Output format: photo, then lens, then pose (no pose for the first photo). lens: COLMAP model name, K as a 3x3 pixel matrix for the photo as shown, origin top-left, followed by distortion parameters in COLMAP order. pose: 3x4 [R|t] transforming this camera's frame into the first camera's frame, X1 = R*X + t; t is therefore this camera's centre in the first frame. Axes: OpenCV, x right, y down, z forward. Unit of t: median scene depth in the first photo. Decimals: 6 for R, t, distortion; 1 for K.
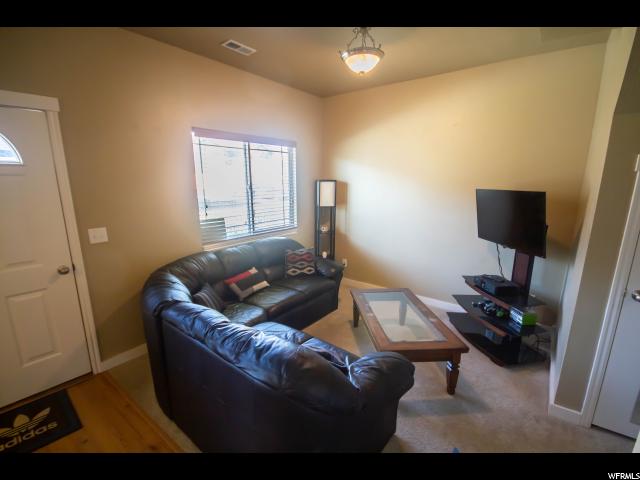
lens RADIAL K [[297.0, 0, 317.4], [0, 297.0, 244.3], [0, 0, 1]] dist [-0.000429, 0.000074]
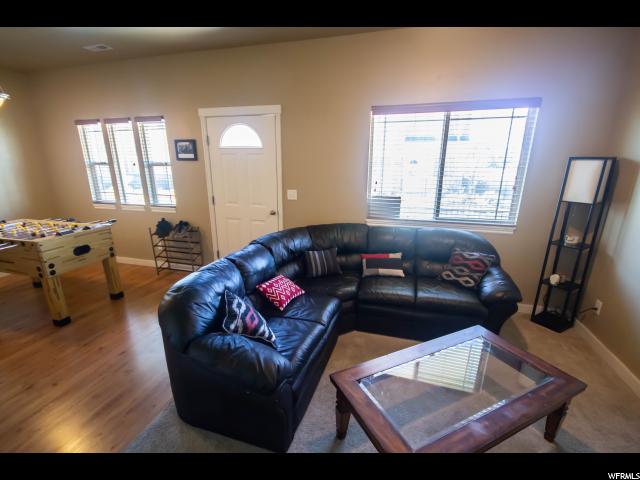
lens RADIAL K [[297.0, 0, 317.4], [0, 297.0, 244.3], [0, 0, 1]] dist [-0.000429, 0.000074]
pose [[0.363550, 0.252669, -0.896655, 0.477367], [-0.201492, 0.961059, 0.189122, -0.065718], [0.909523, 0.111913, 0.400303, 0.364158]]
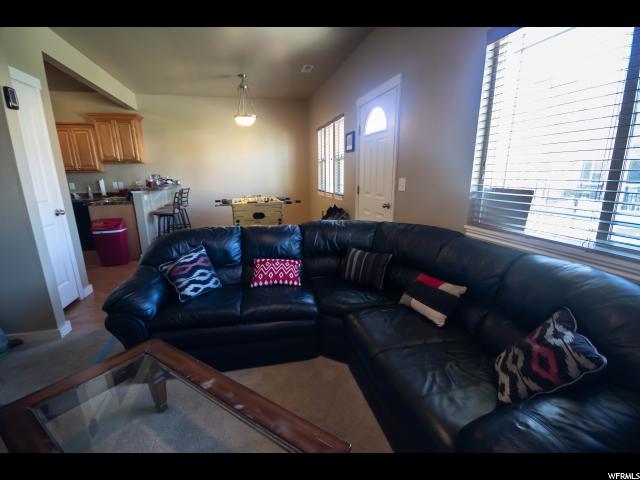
lens RADIAL K [[297.0, 0, 317.4], [0, 297.0, 244.3], [0, 0, 1]] dist [-0.000429, 0.000074]
pose [[-0.615802, 0.190256, -0.764585, 0.288297], [-0.158366, 0.920715, 0.356656, -0.120622], [0.771821, 0.340714, -0.536848, 0.976946]]
